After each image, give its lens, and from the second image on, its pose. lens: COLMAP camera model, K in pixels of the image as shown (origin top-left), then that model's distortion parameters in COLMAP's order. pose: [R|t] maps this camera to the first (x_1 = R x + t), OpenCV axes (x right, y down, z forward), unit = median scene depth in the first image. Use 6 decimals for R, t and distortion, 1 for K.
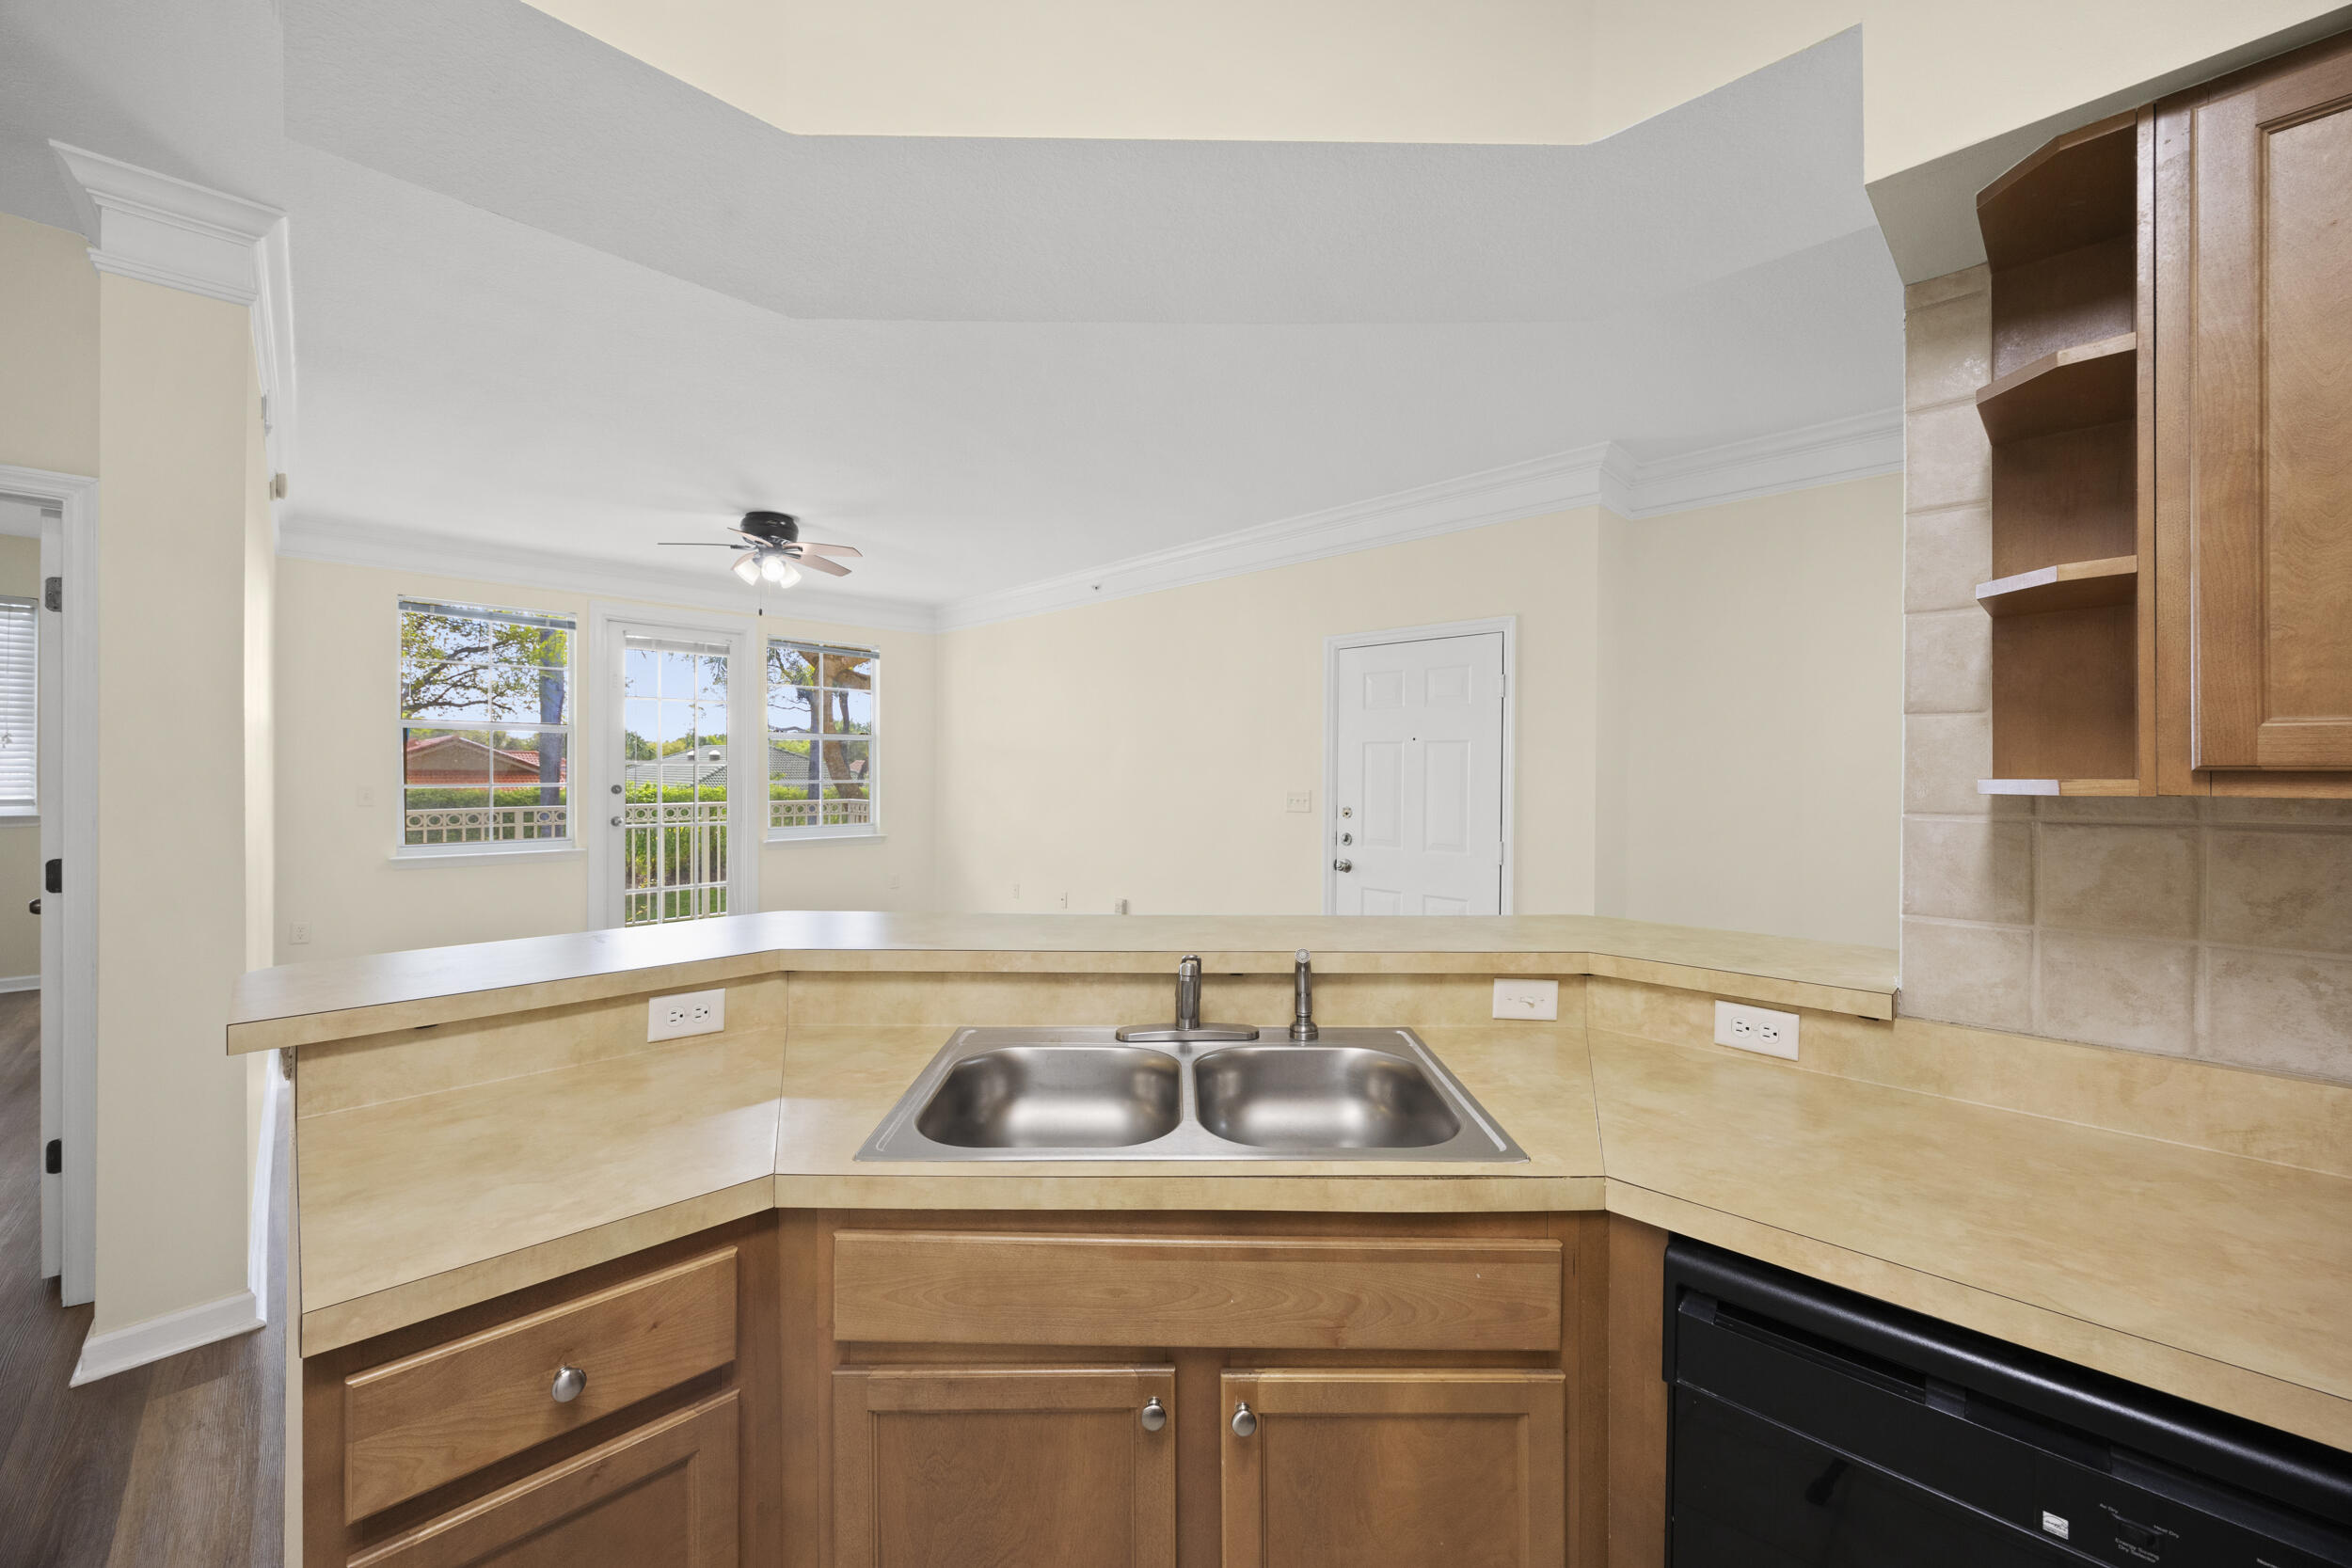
lens RADIAL K [[893.8, 0, 1179.9], [0, 893.8, 778.8], [0, 0, 1]] dist [-0.007672, 0.001766]
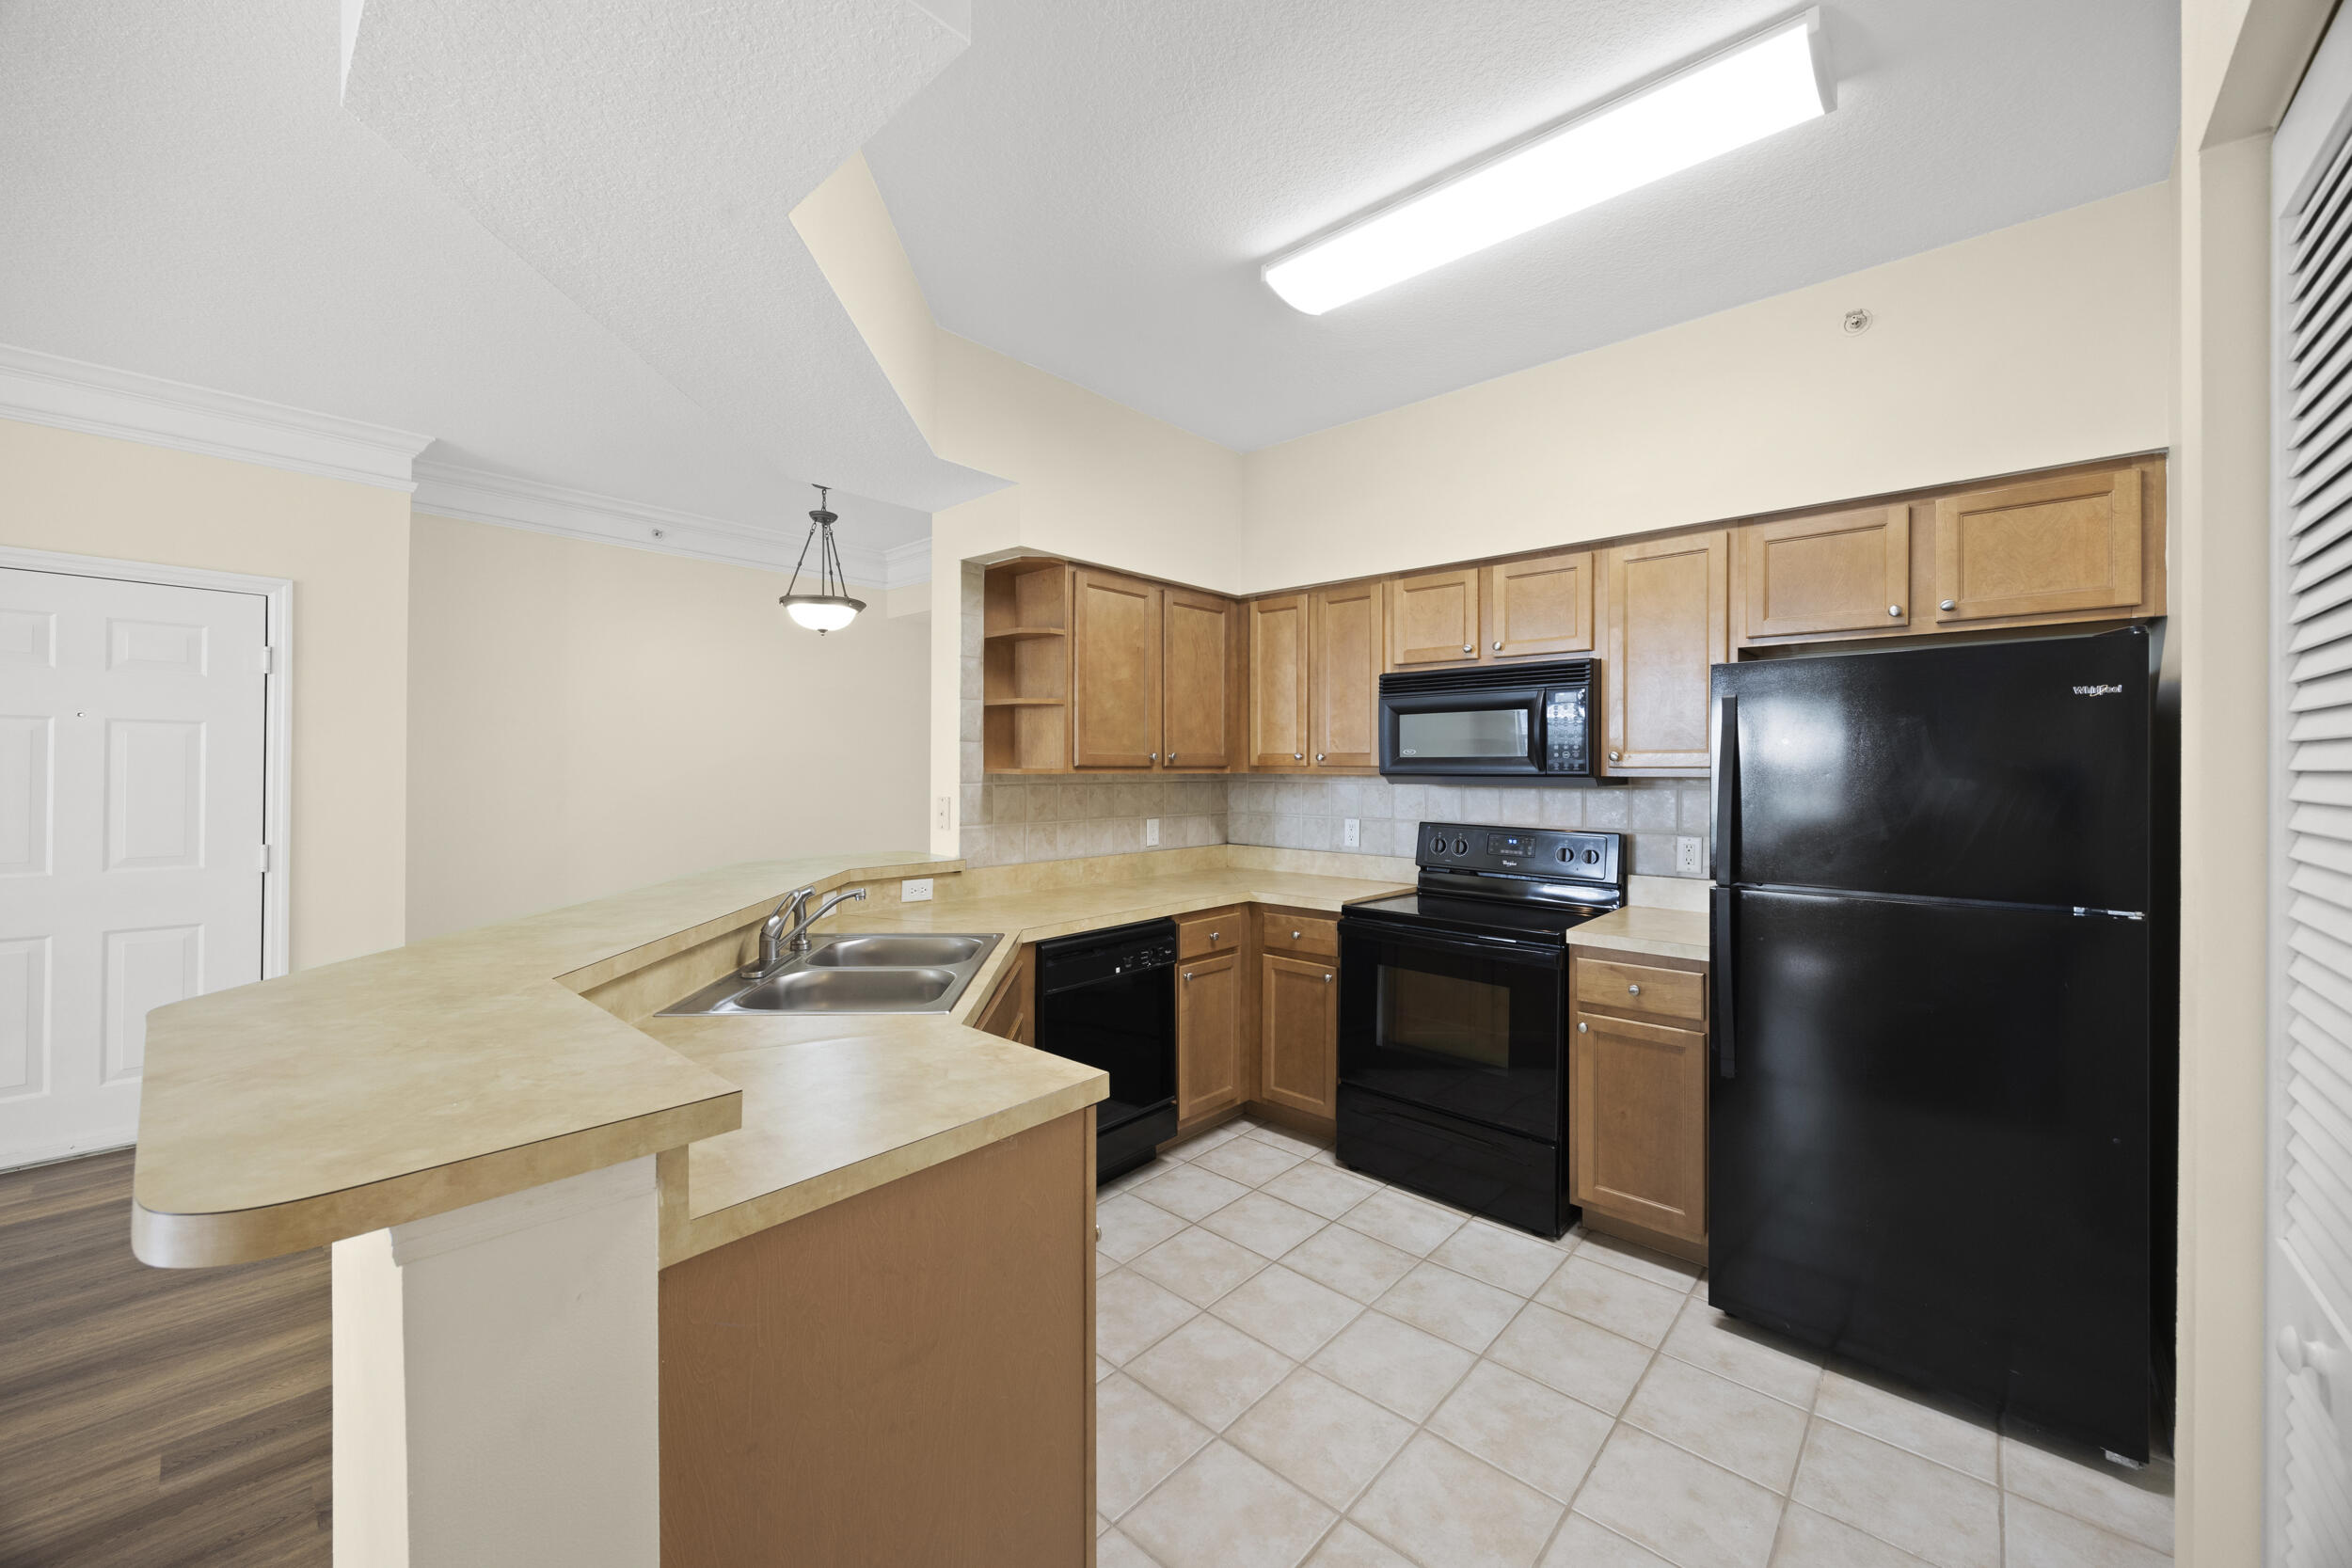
lens RADIAL K [[893.8, 0, 1174.9], [0, 893.8, 765.6], [0, 0, 1]] dist [-0.007672, 0.001766]
pose [[-0.055837, -0.002812, 0.998436, -0.363934], [0.000838, 0.999996, 0.002863, -0.003832], [-0.998440, 0.000997, -0.055834, 0.127615]]
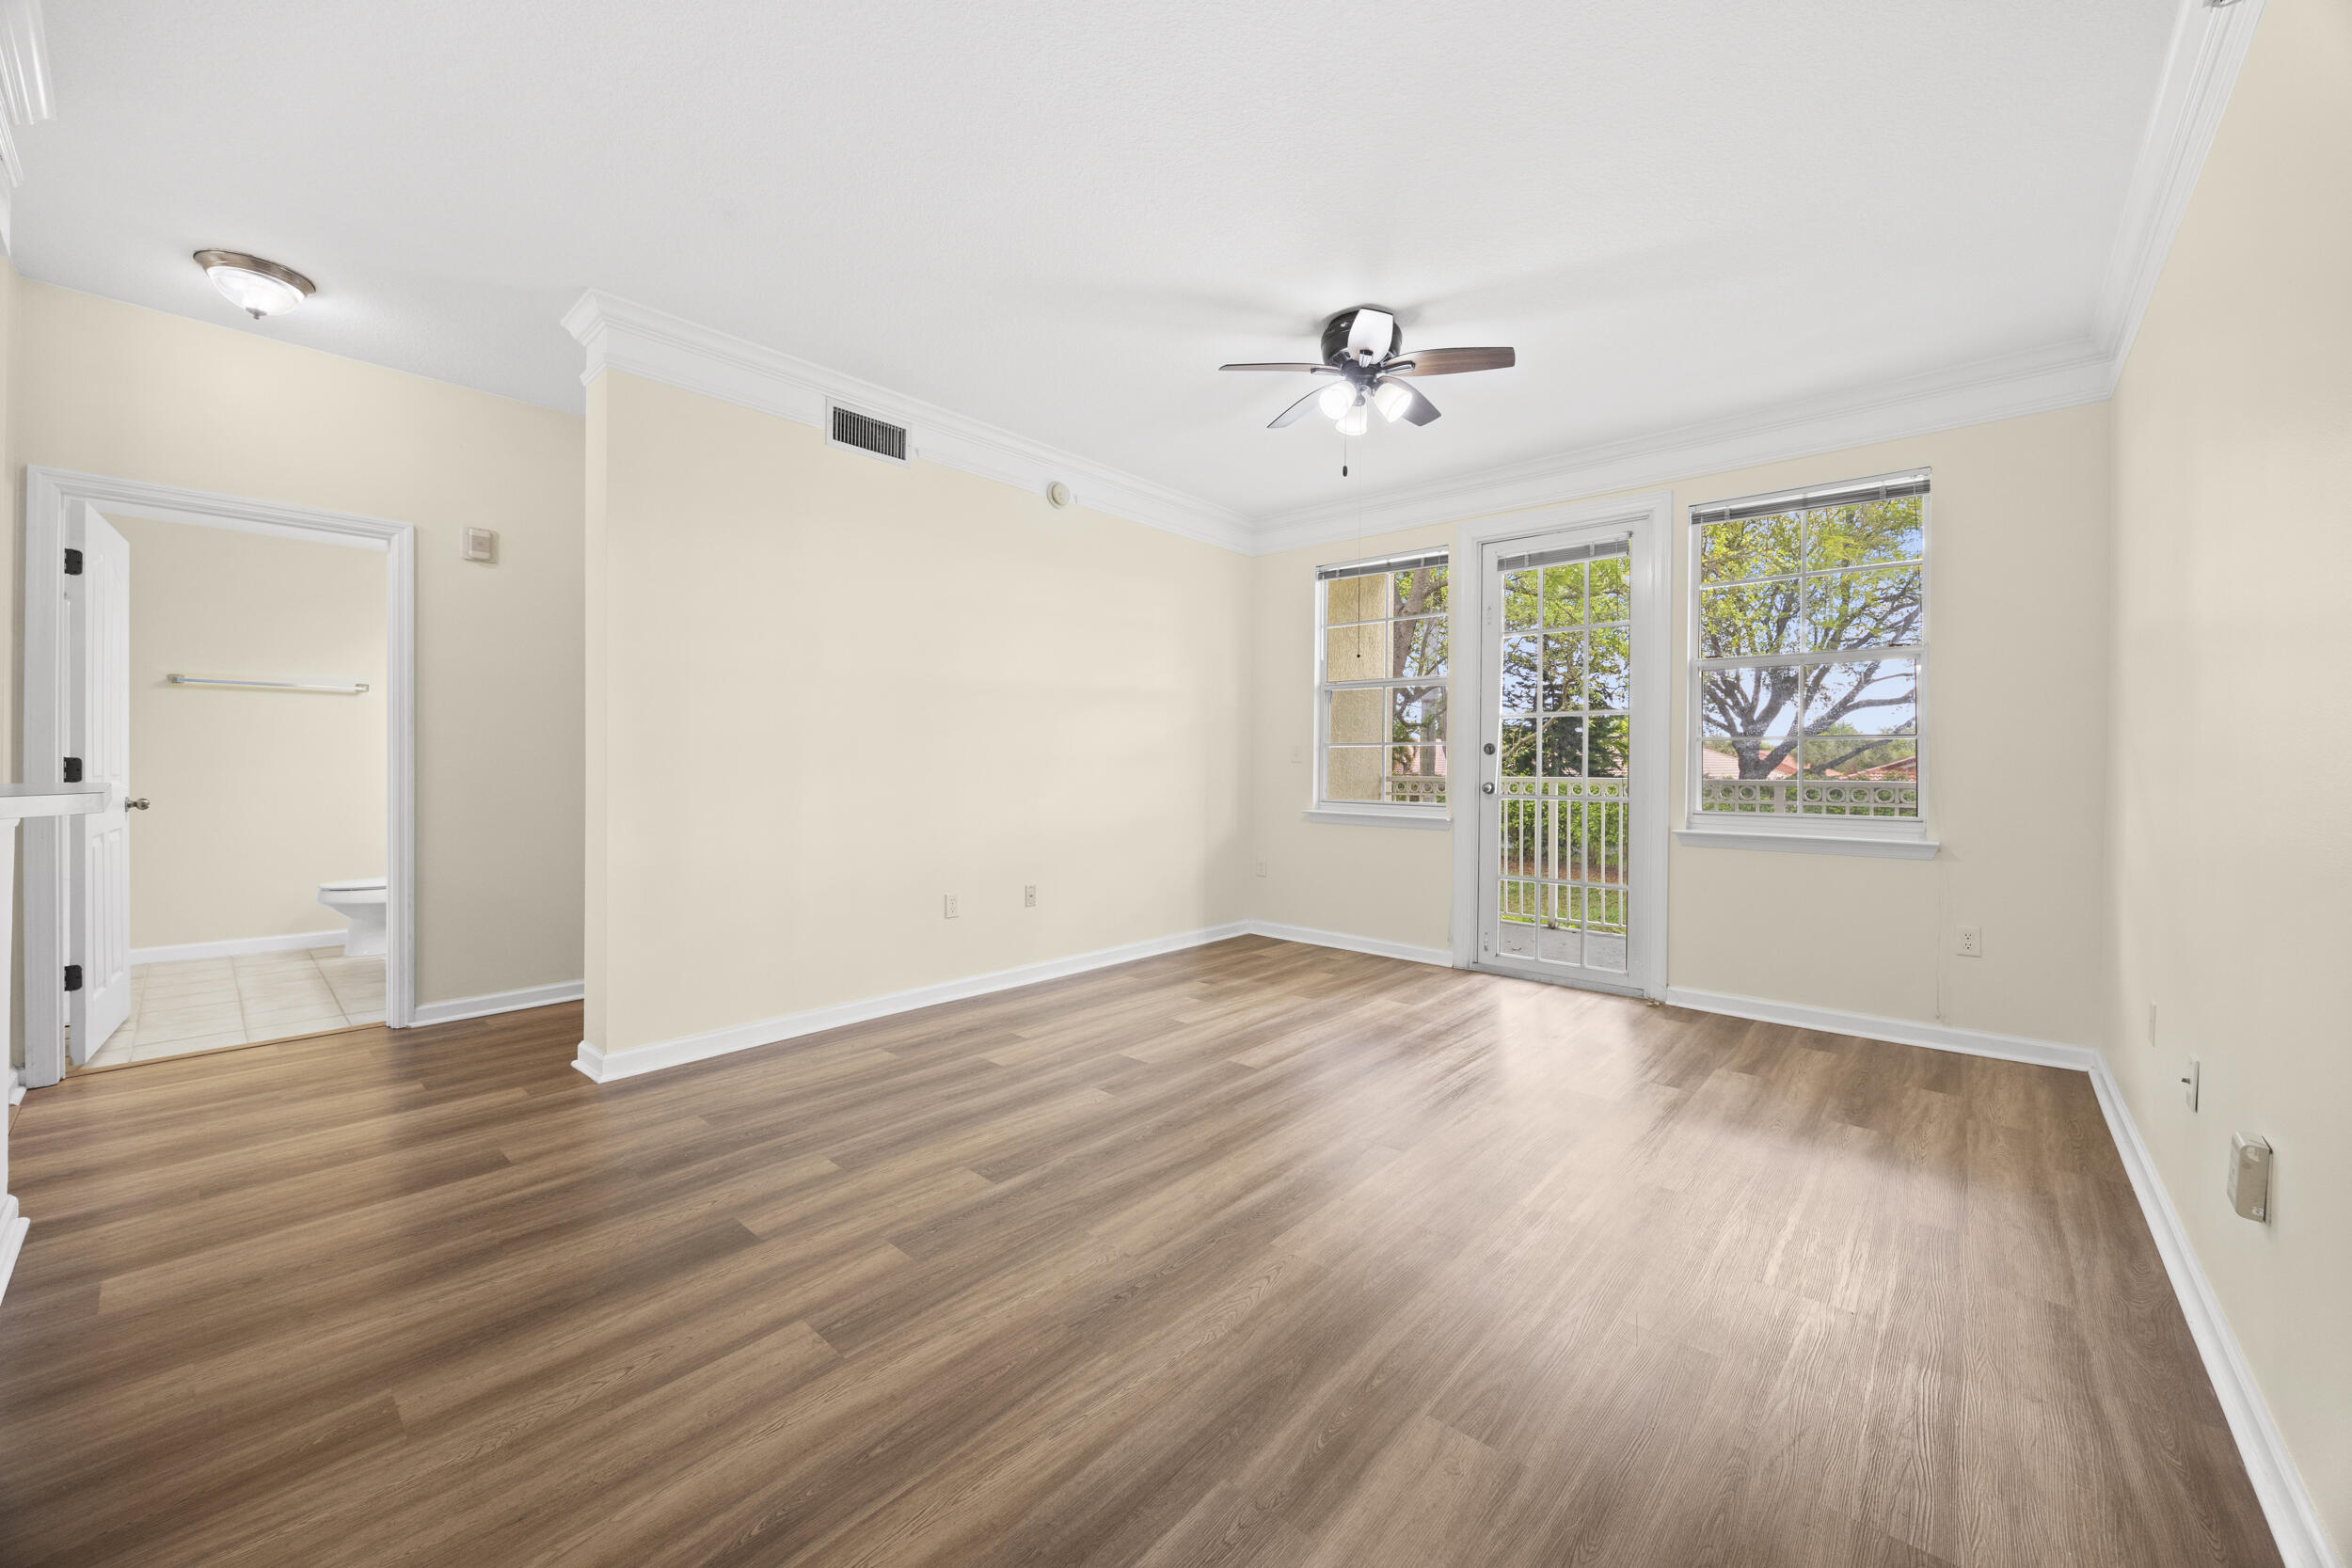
lens RADIAL K [[893.8, 0, 1185.1], [0, 893.8, 763.8], [0, 0, 1]] dist [-0.007672, 0.001766]
pose [[0.073302, -0.003497, -0.997304, 0.165299], [-0.017146, 0.999842, -0.004766, 0.035432], [0.997162, 0.017449, 0.073231, 0.680200]]
